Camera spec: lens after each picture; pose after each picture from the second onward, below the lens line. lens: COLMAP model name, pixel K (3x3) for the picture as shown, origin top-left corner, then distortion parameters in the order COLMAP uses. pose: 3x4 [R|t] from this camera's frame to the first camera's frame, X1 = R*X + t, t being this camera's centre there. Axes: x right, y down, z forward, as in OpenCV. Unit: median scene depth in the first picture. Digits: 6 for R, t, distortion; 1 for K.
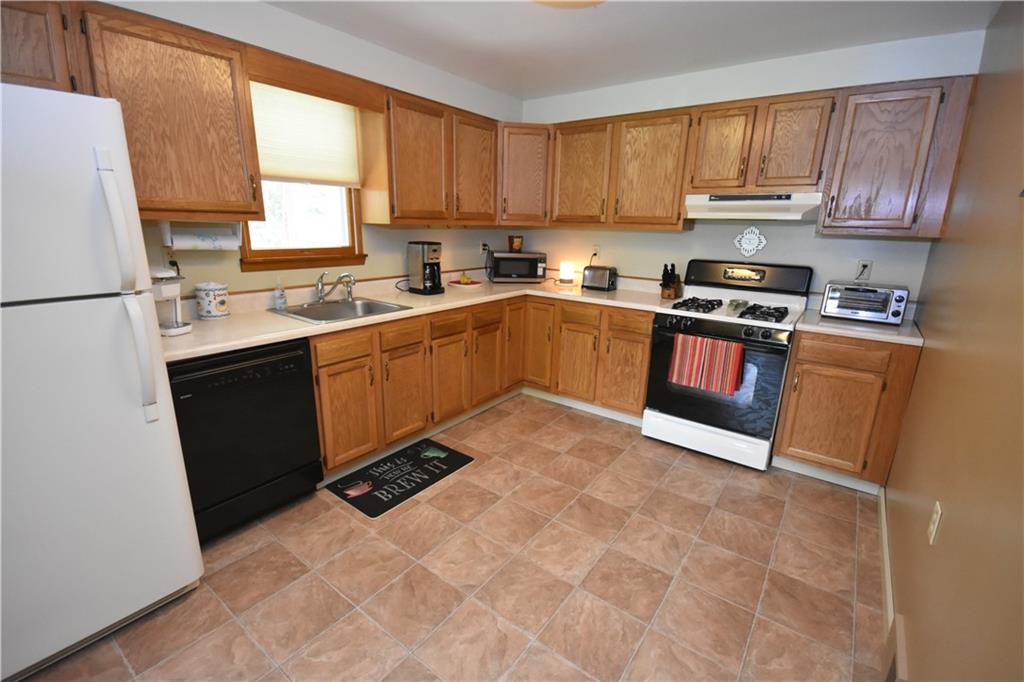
lens RADIAL K [[451.1, 0, 508.4], [0, 451.1, 344.6], [0, 0, 1]] dist [0.008896, -0.013049]
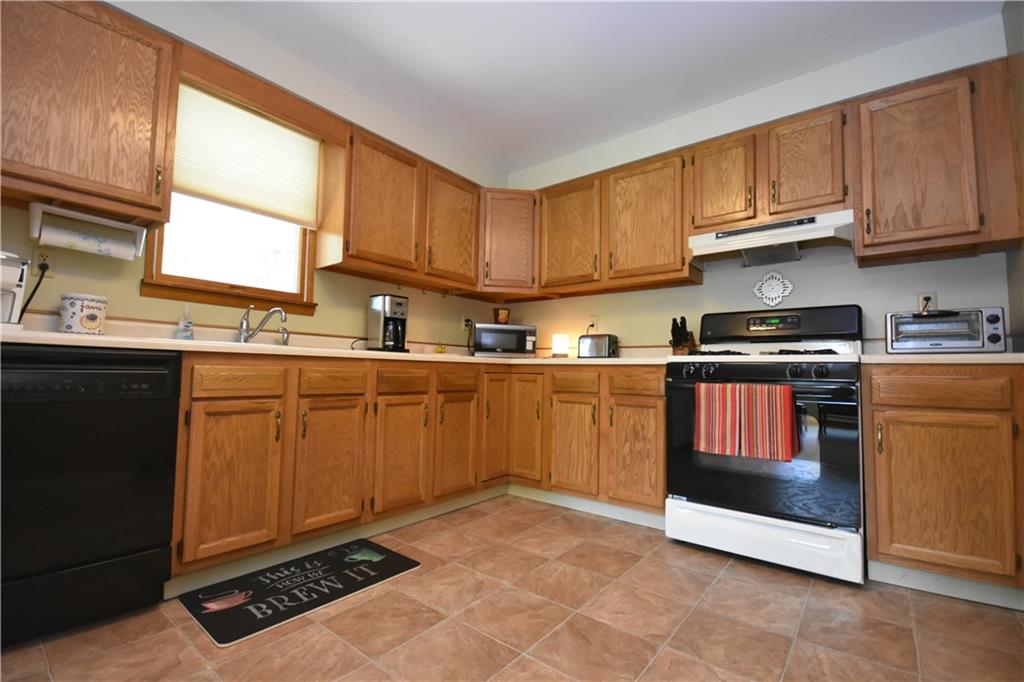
lens RADIAL K [[451.1, 0, 507.4], [0, 451.1, 342.6], [0, 0, 1]] dist [0.008896, -0.013049]
pose [[0.999479, -0.005116, -0.031854, 0.082021], [-0.005269, 0.948210, -0.317601, 0.157936], [0.031829, 0.317604, 0.947689, 0.261237]]
